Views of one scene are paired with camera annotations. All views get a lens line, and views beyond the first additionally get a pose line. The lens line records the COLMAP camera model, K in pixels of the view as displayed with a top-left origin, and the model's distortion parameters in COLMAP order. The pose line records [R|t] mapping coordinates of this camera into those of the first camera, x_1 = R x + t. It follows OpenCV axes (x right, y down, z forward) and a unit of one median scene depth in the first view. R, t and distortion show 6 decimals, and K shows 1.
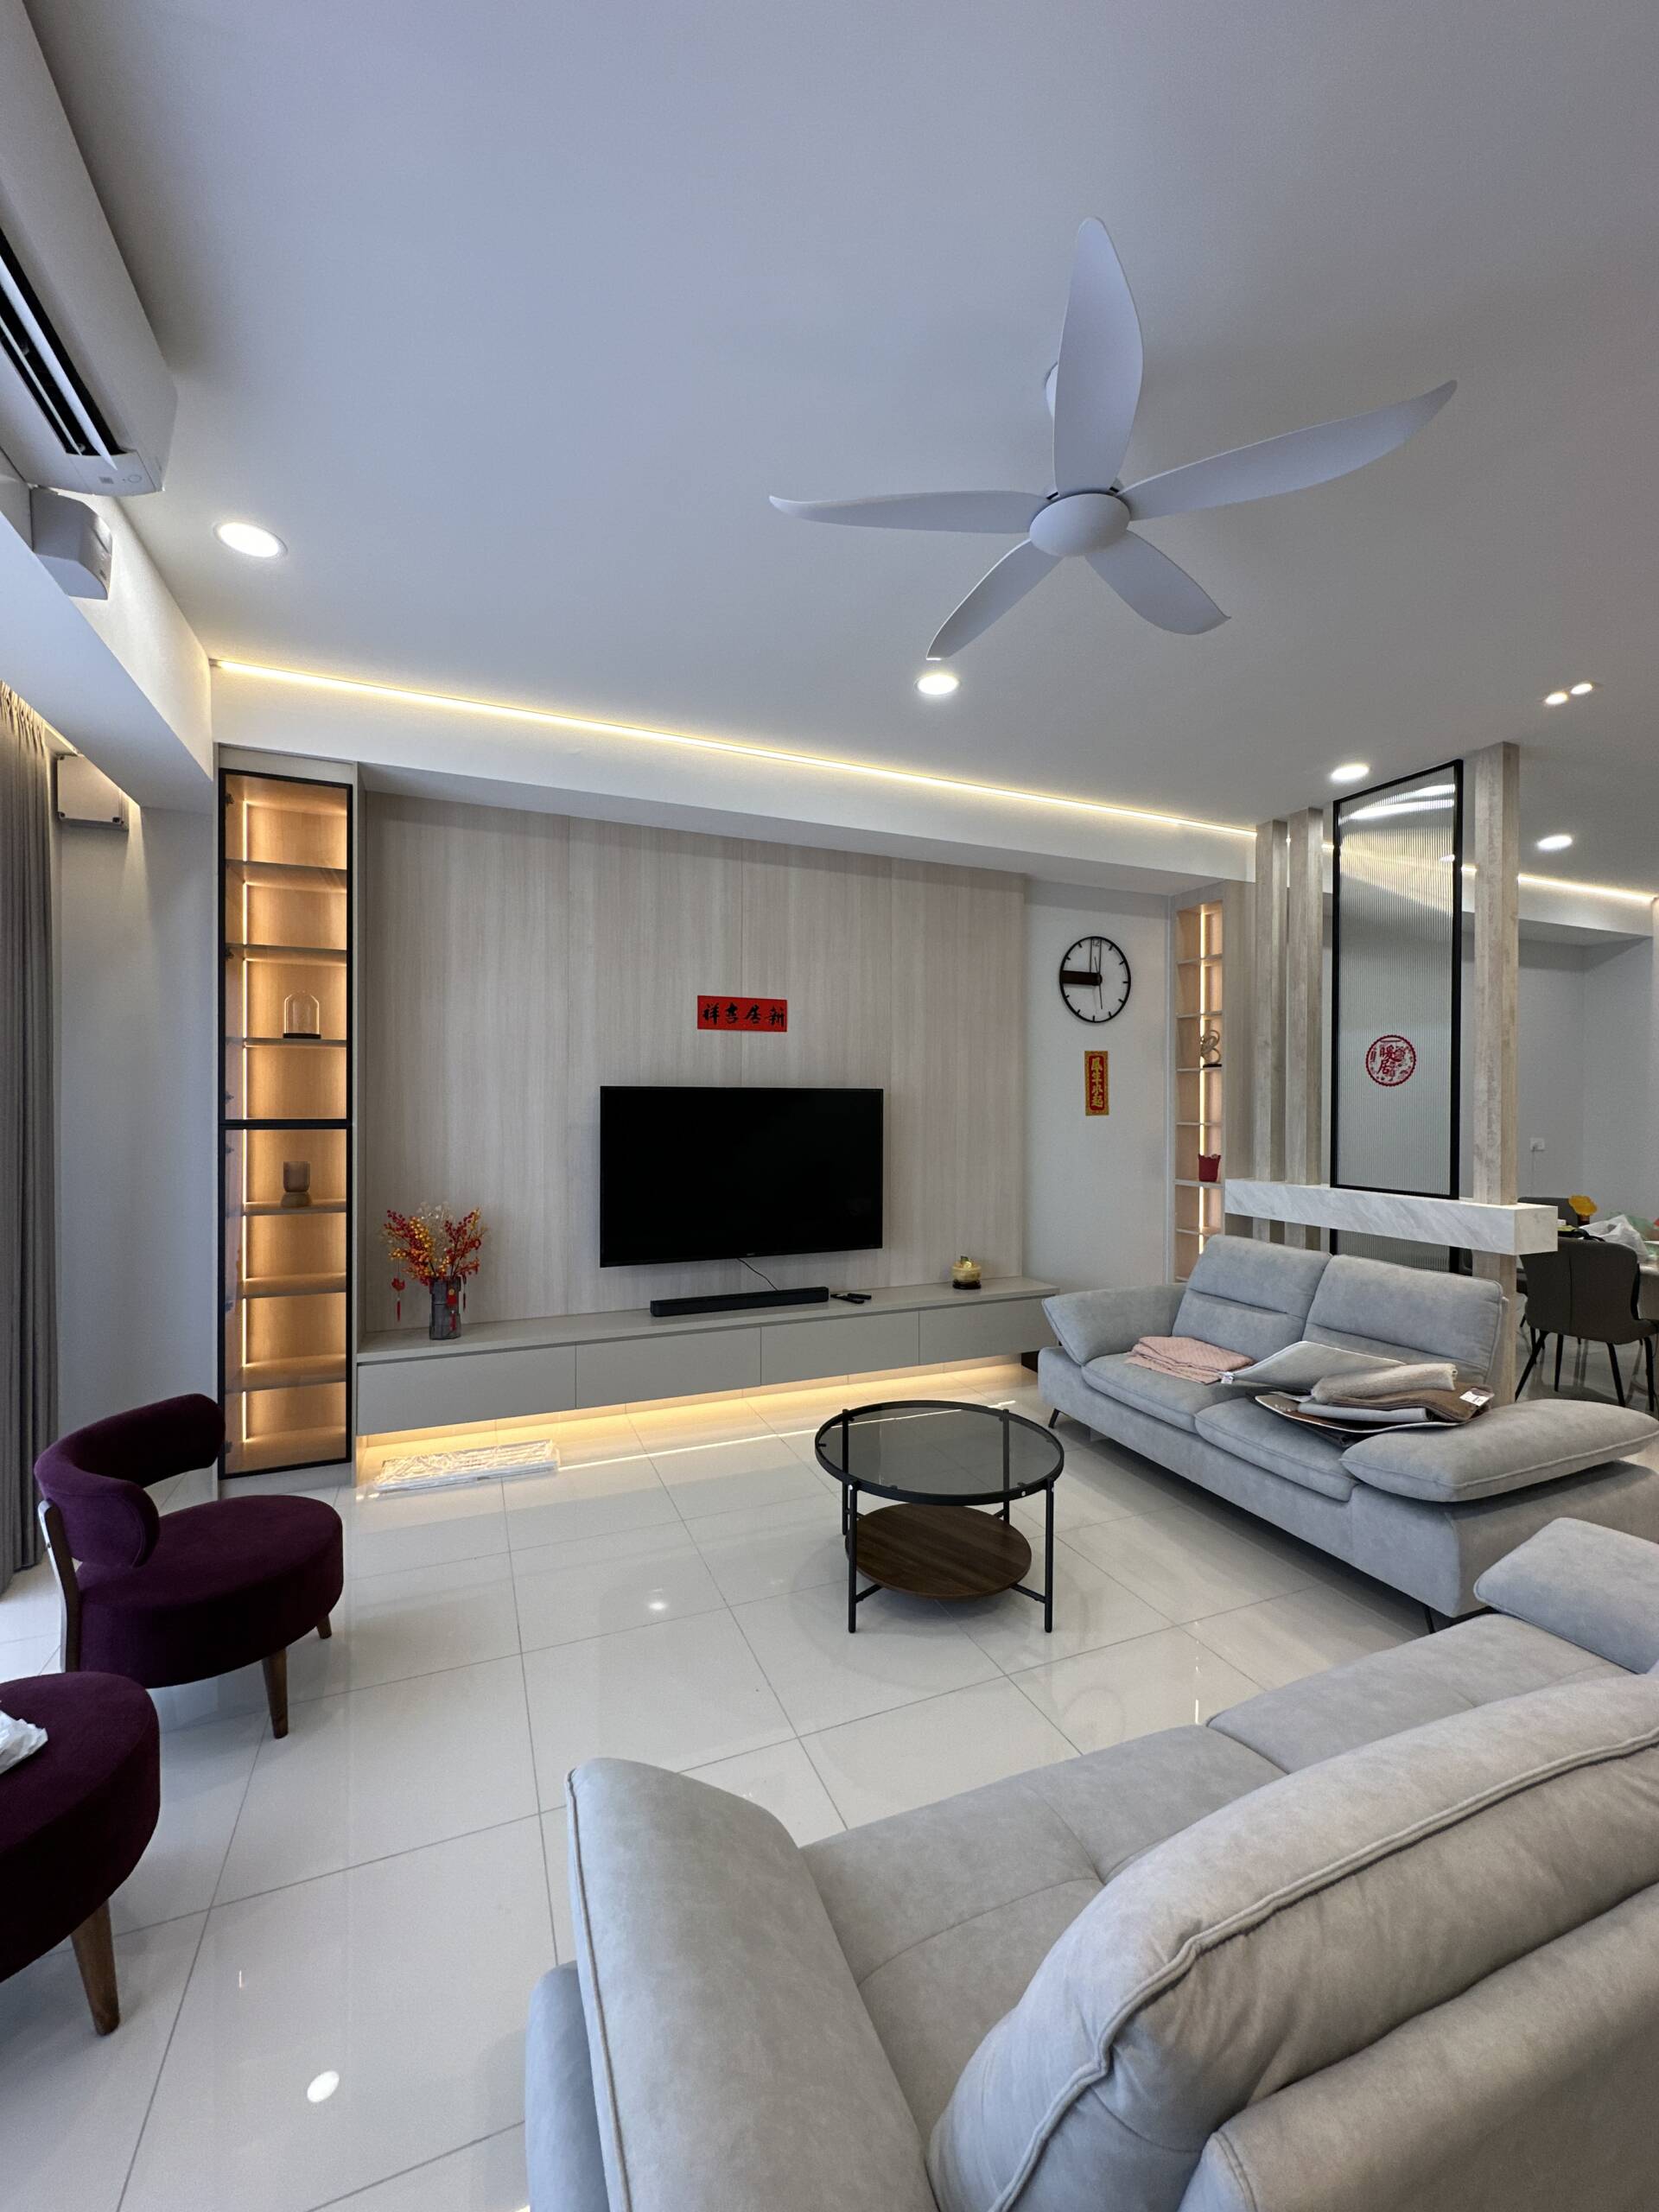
lens RADIAL K [[884.6, 0, 828.1], [0, 884.6, 1106.2], [0, 0, 1]] dist [-0.002482, 0.000466]
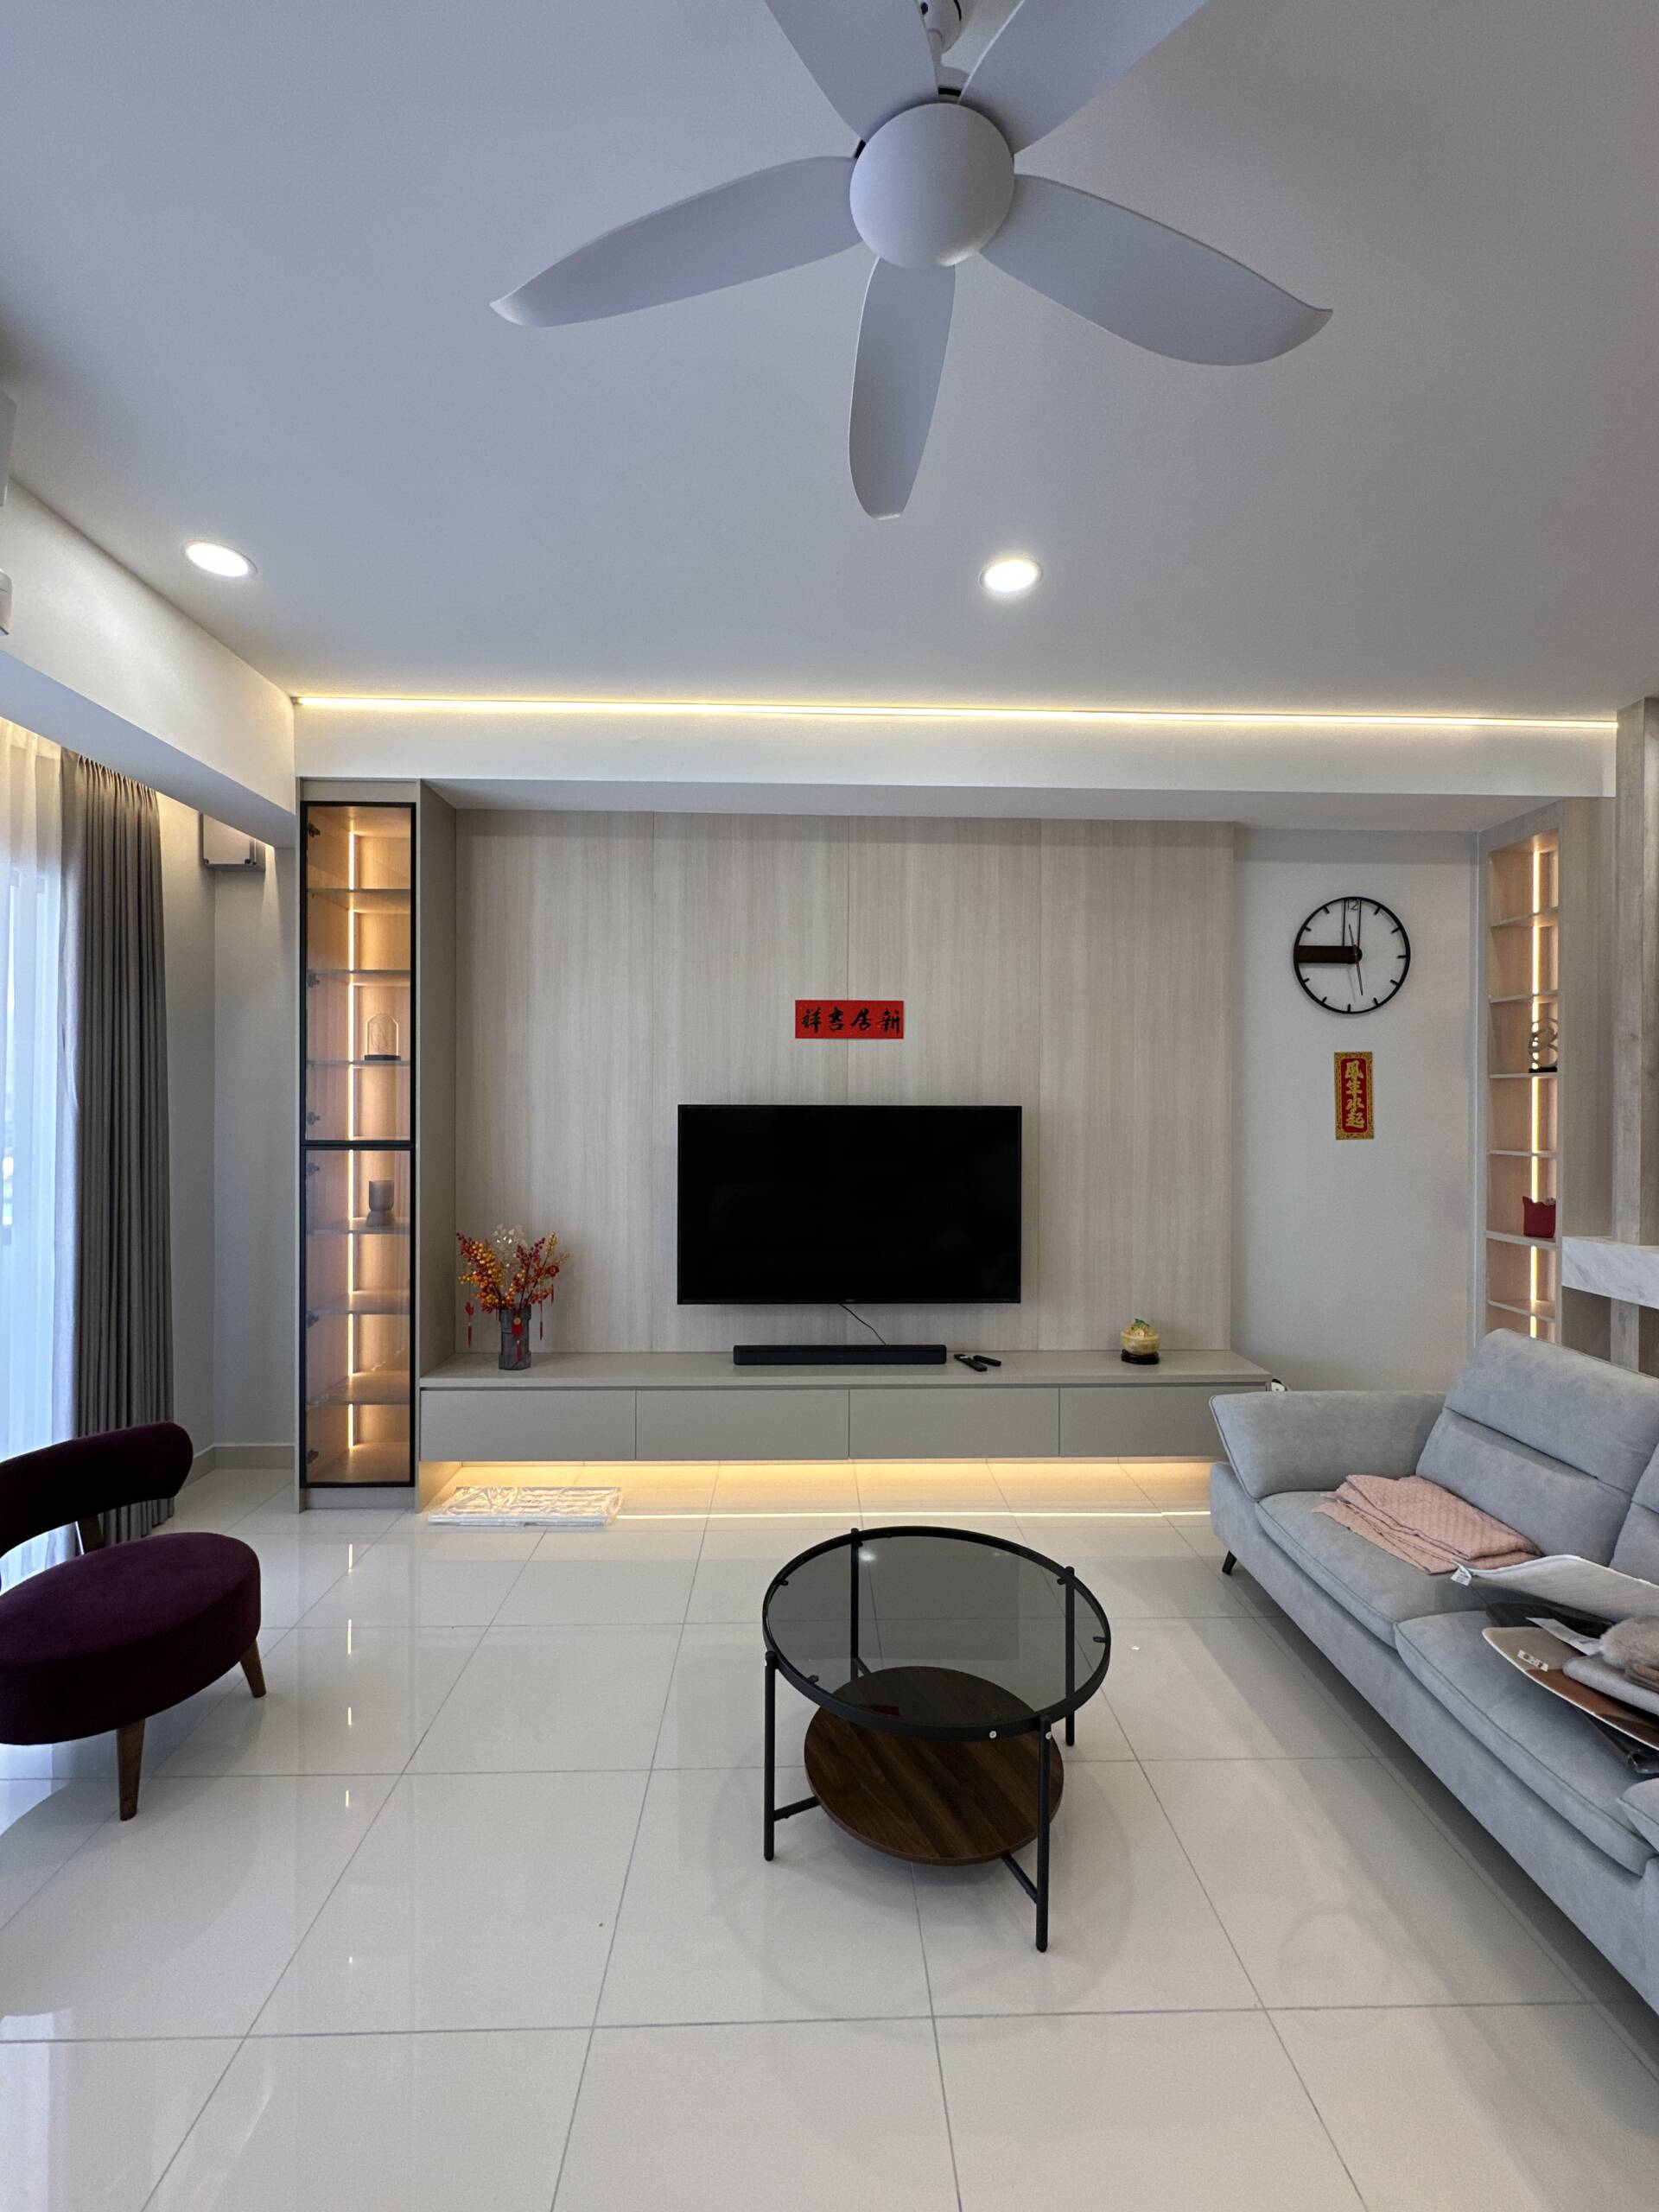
lens RADIAL K [[884.6, 0, 828.4], [0, 884.6, 1105.4], [0, 0, 1]] dist [-0.002482, 0.000466]
pose [[0.933160, 0.001294, -0.359459, 0.212853], [-0.002677, 0.999991, -0.003350, -0.019280], [0.359451, 0.004089, 0.933155, 0.207216]]
